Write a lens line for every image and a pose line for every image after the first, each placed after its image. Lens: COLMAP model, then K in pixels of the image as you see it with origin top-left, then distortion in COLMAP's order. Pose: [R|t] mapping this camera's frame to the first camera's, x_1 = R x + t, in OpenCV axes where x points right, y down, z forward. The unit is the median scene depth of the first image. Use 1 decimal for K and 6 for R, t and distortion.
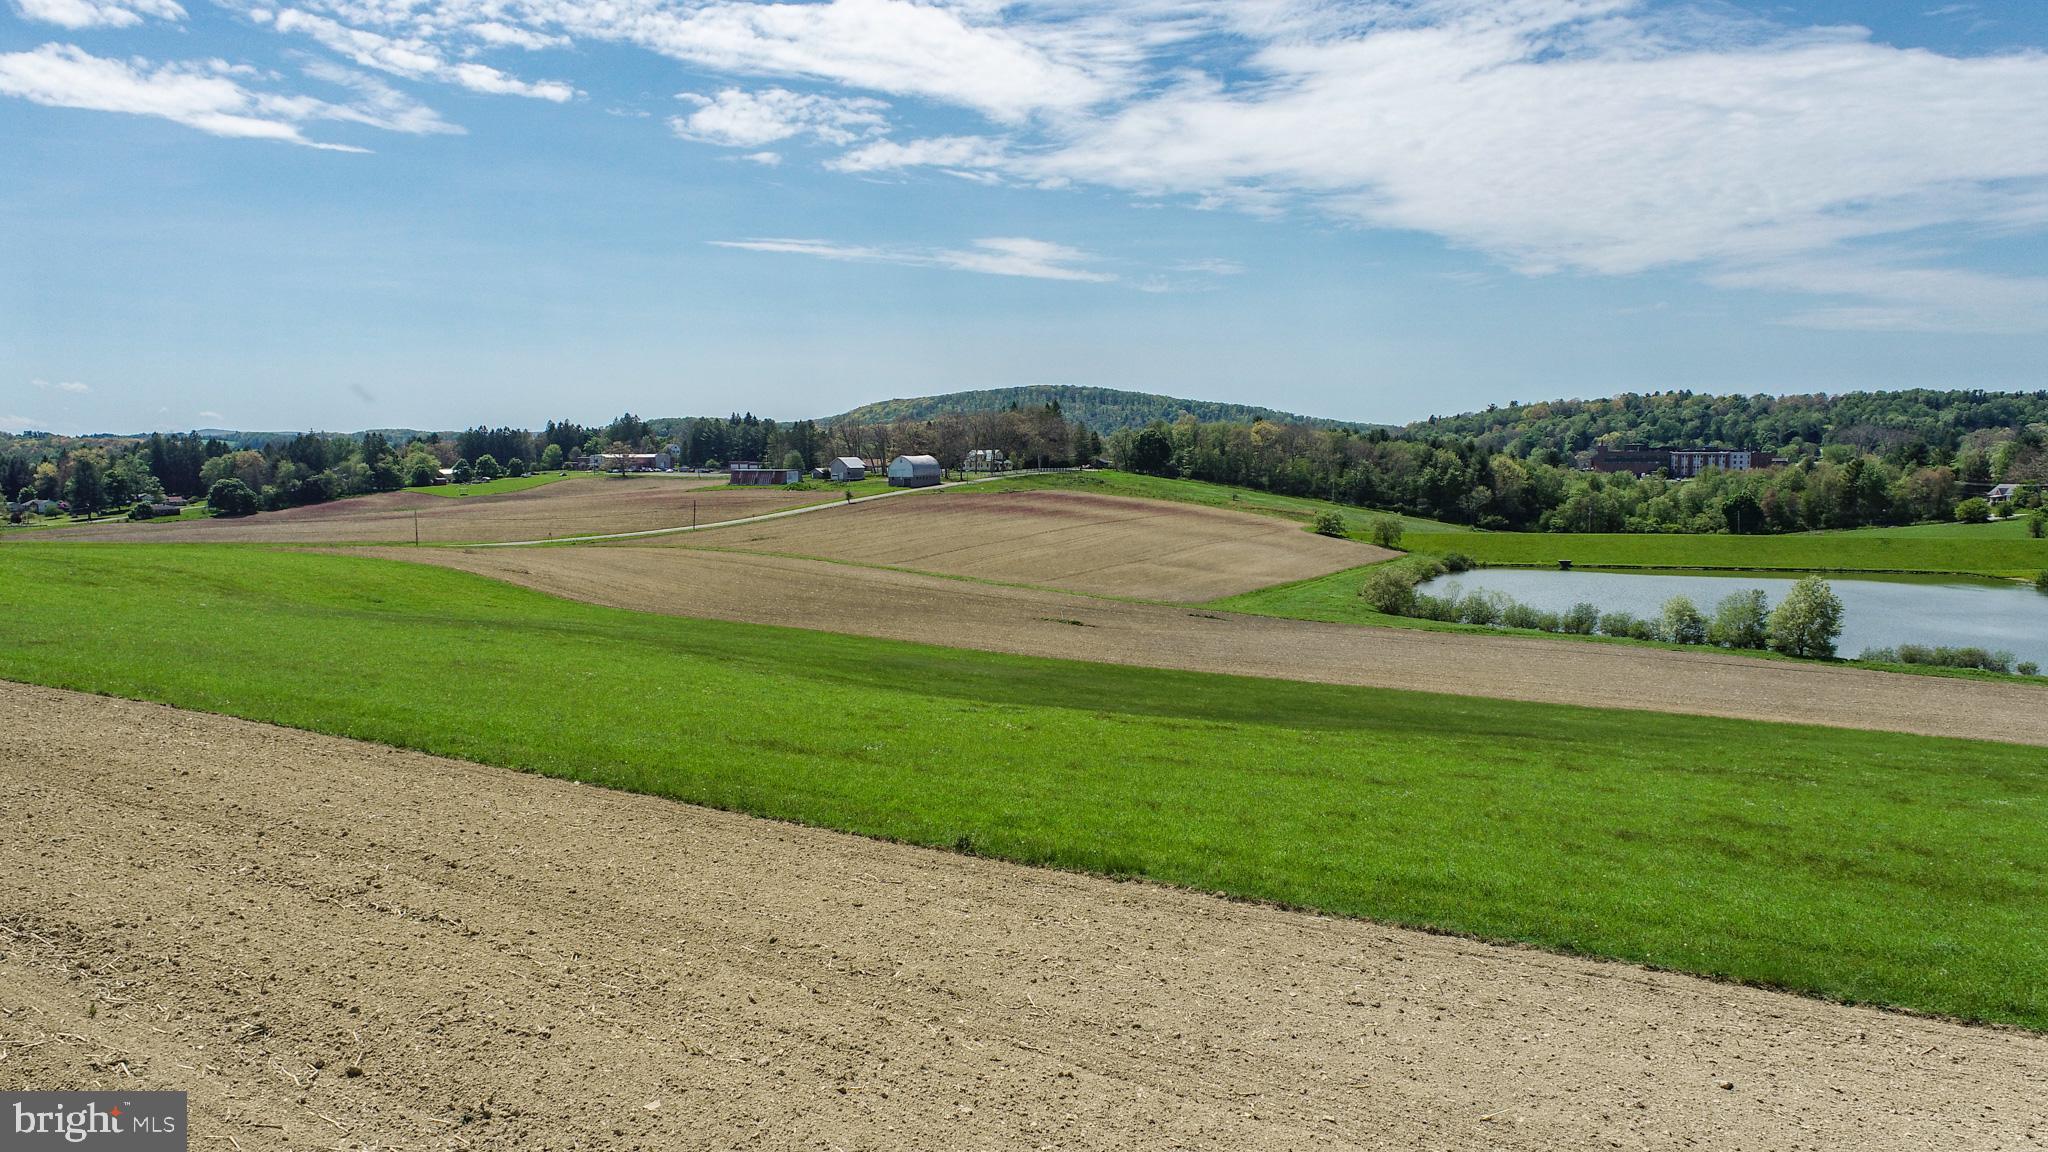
lens RADIAL K [[1388.5, 0, 1020.1], [0, 1388.5, 578.6], [0, 0, 1]] dist [-0.016827, 0.010645]
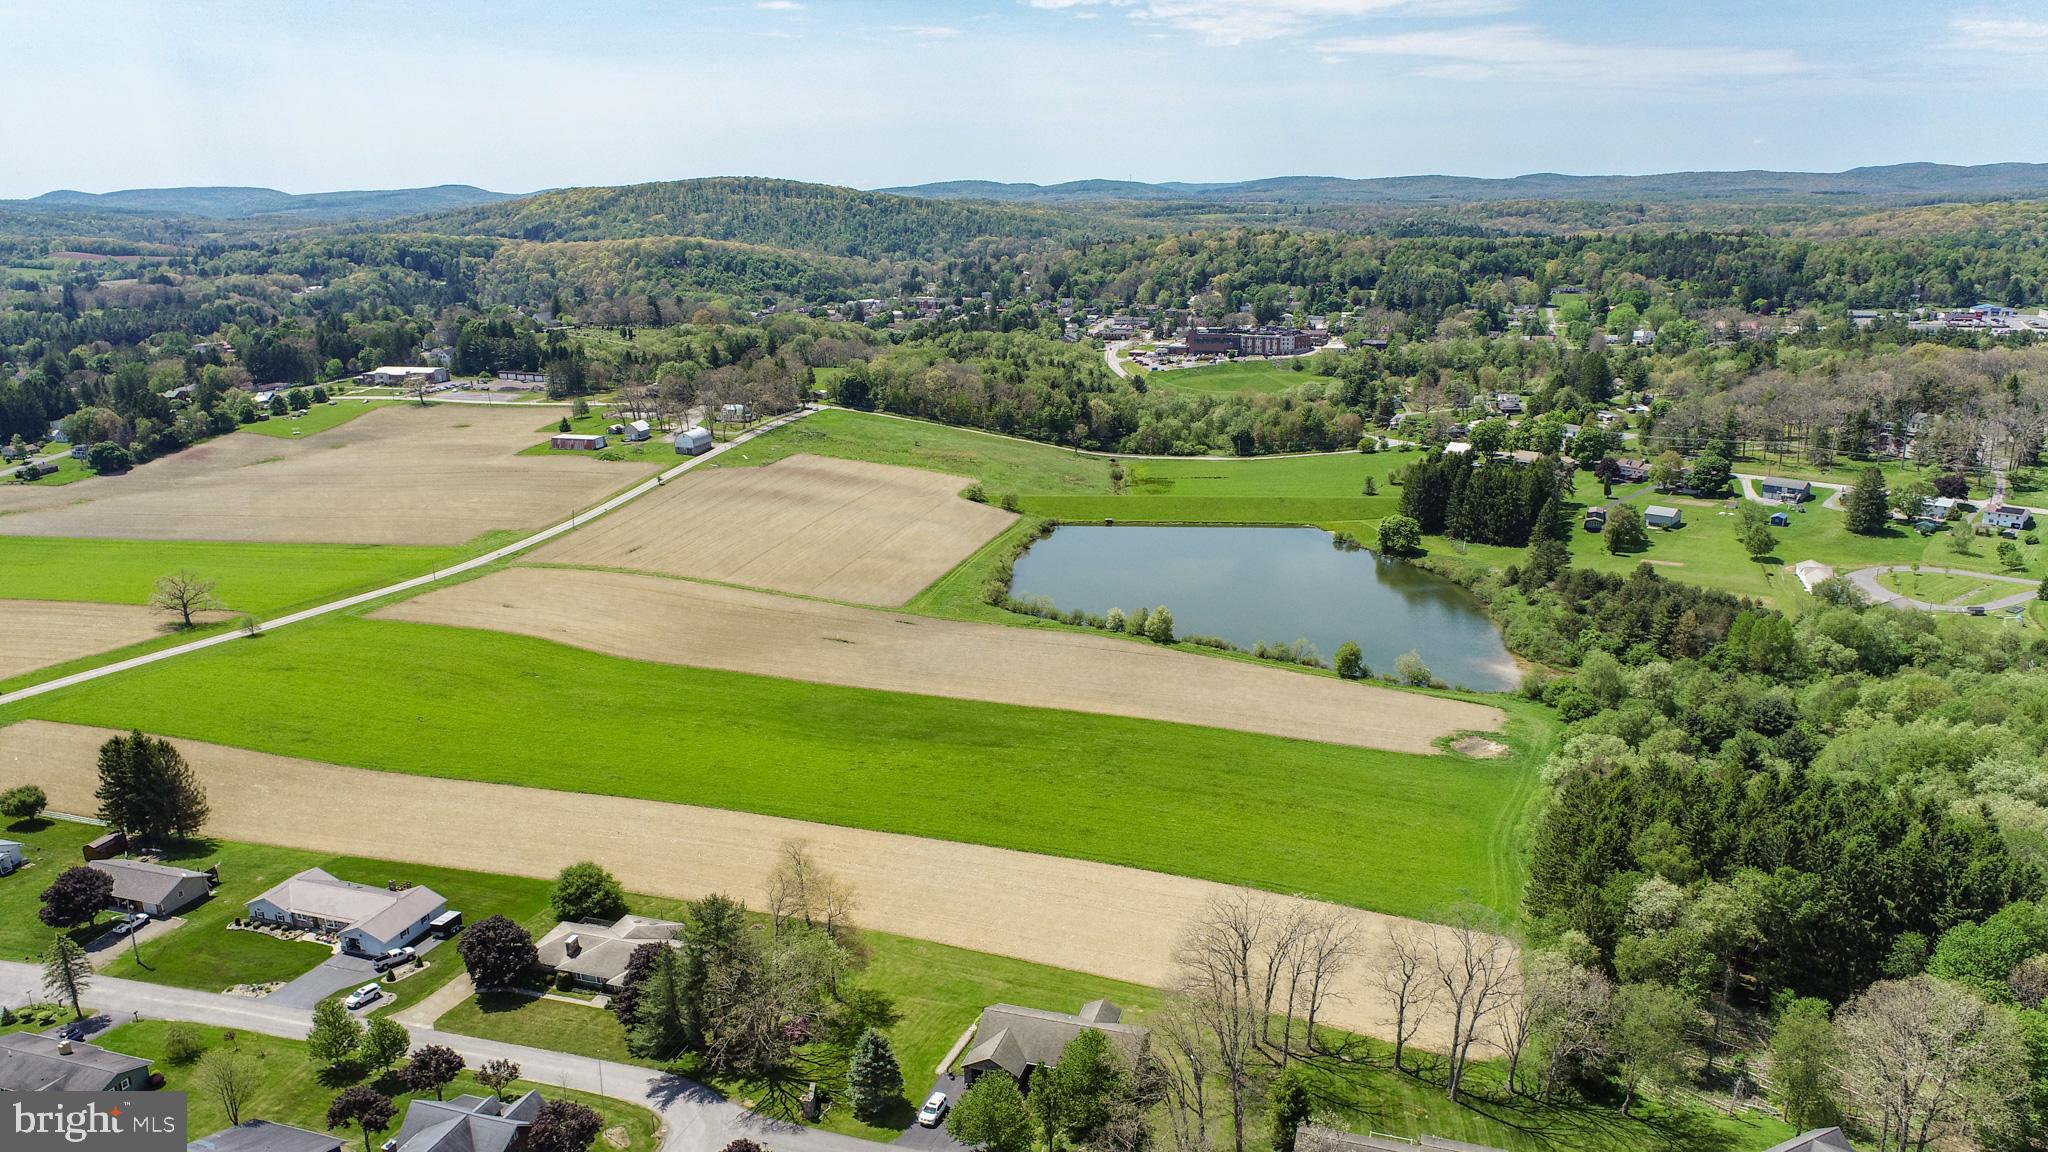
lens RADIAL K [[1388.5, 0, 1015.7], [0, 1388.5, 583.5], [0, 0, 1]] dist [-0.016827, 0.010645]
pose [[0.975436, -0.070343, 0.208750, -0.049207], [0.031058, 0.982095, 0.185810, -0.152926], [-0.218083, -0.174763, 0.960155, -0.377620]]
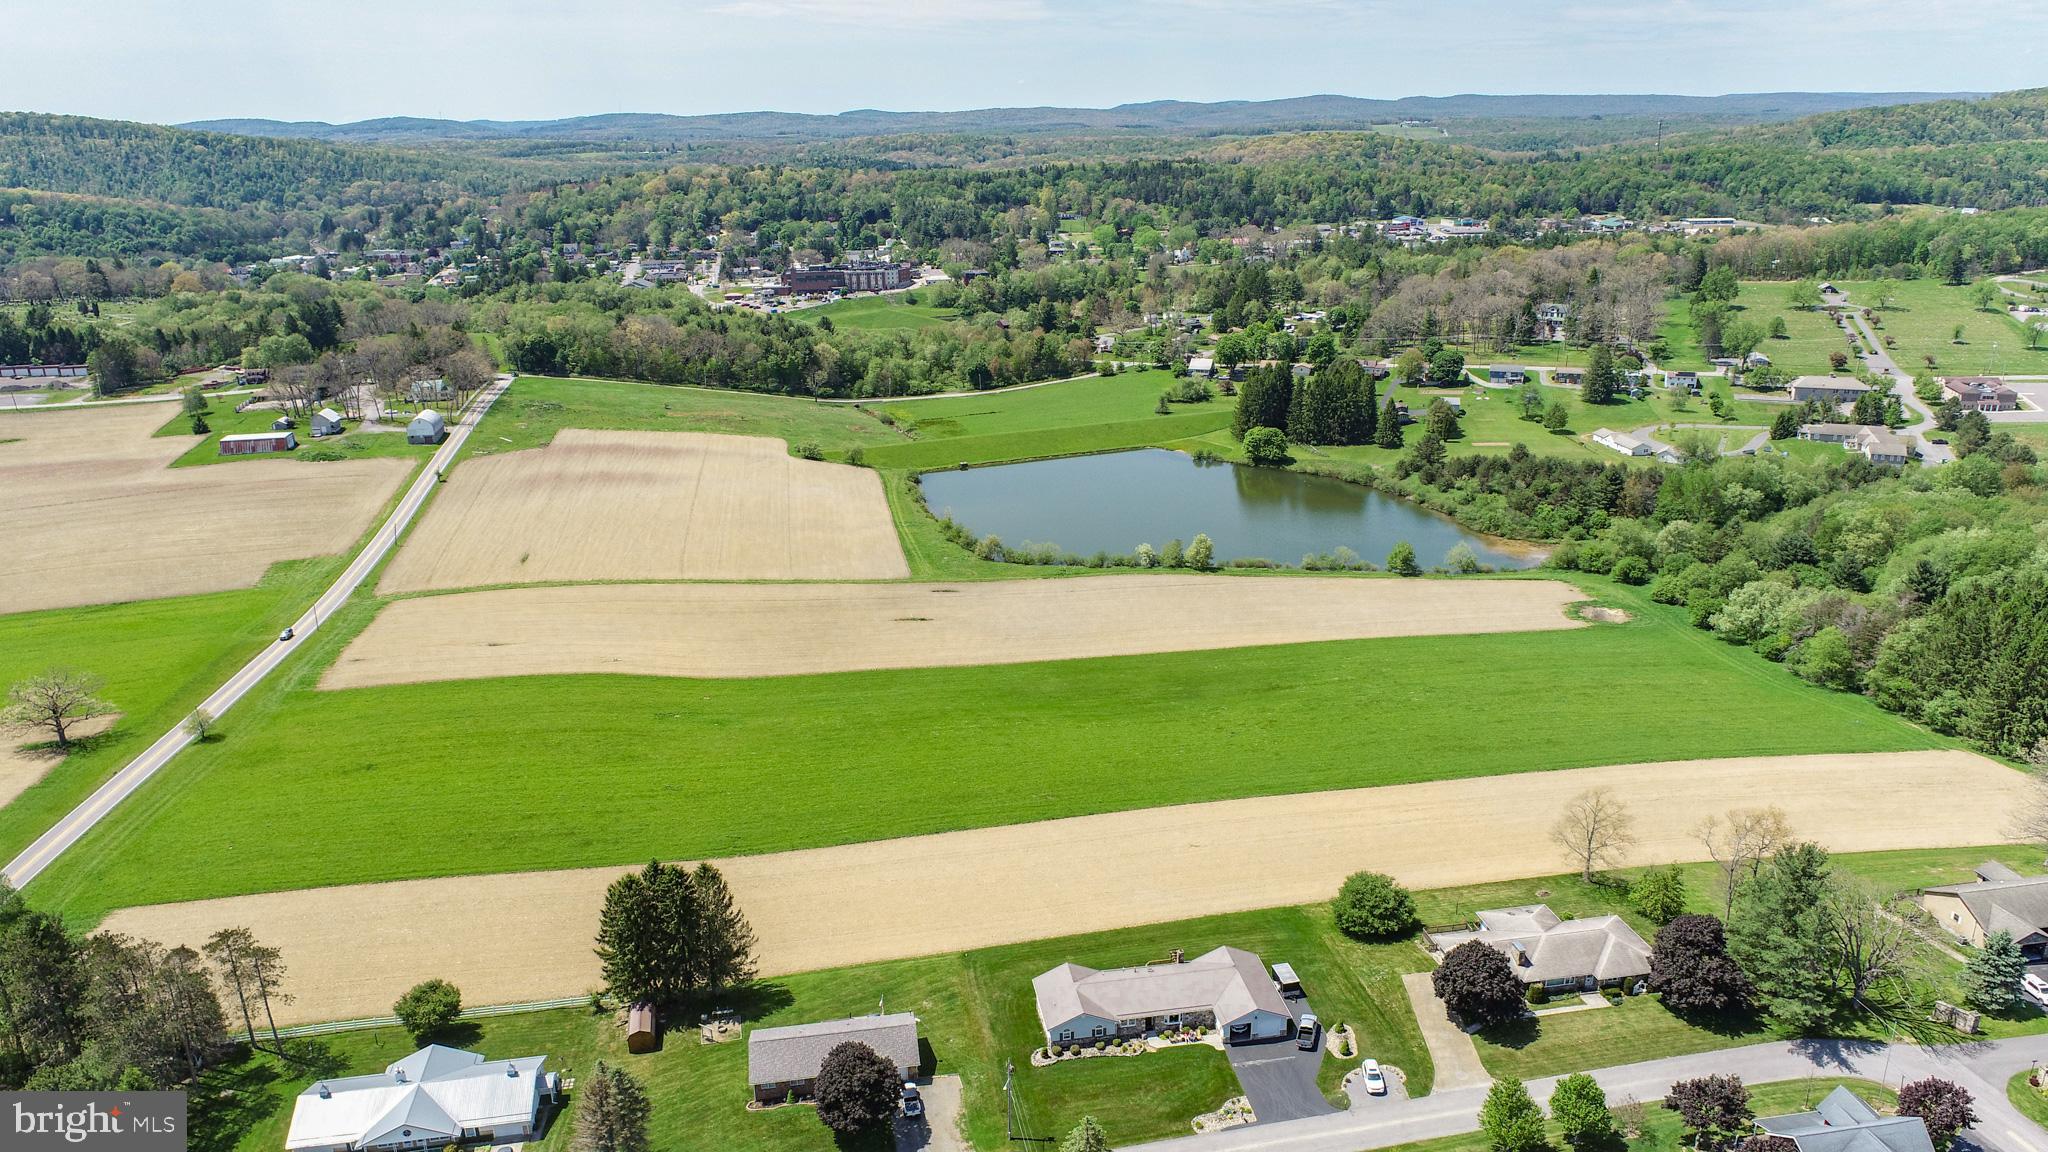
lens RADIAL K [[1388.5, 0, 1021.1], [0, 1388.5, 564.3], [0, 0, 1]] dist [-0.016827, 0.010645]
pose [[0.766656, -0.205758, 0.608196, -0.348460], [0.071304, 0.968685, 0.237833, -0.169325], [-0.638087, -0.138969, 0.757320, -0.187597]]
